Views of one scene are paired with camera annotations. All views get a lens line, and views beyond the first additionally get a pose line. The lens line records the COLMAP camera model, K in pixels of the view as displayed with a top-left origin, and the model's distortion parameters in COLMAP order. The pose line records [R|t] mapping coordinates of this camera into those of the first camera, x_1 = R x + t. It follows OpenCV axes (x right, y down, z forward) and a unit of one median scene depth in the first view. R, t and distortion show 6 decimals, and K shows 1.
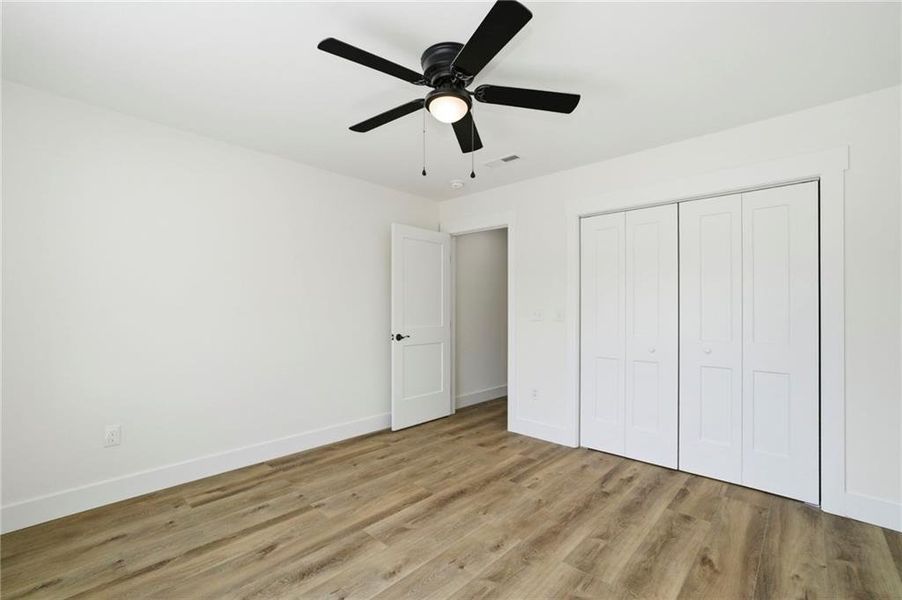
lens RADIAL K [[402.3, 0, 434.7], [0, 402.3, 305.1], [0, 0, 1]] dist [-0.058603, 0.021948]
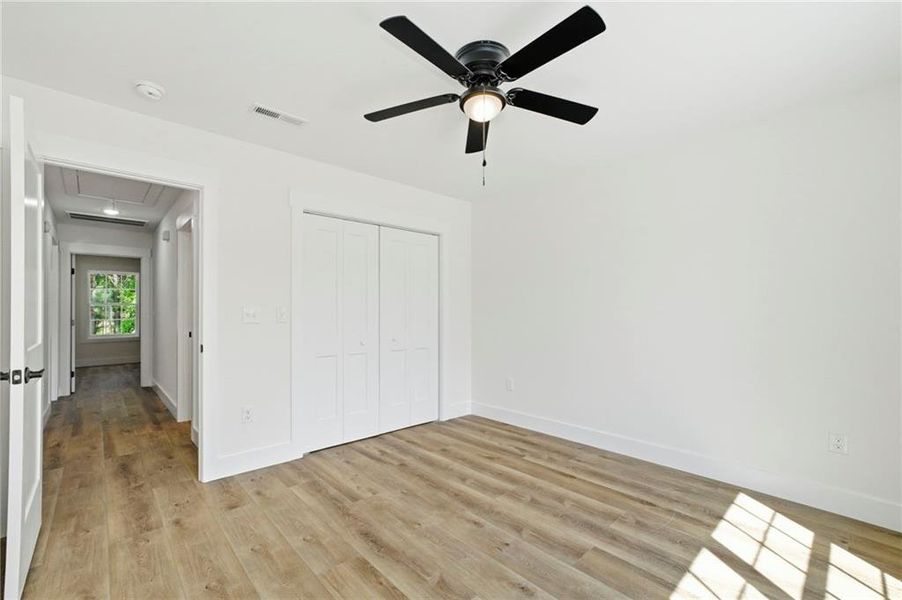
lens RADIAL K [[408.4, 0, 441.2], [0, 408.4, 305.6], [0, 0, 1]] dist [-0.040798, 0.019108]
pose [[0.016778, 0.005972, 0.999841, -0.847498], [-0.007708, 0.999953, -0.005843, 0.004670], [-0.999830, -0.007608, 0.016824, 0.929236]]
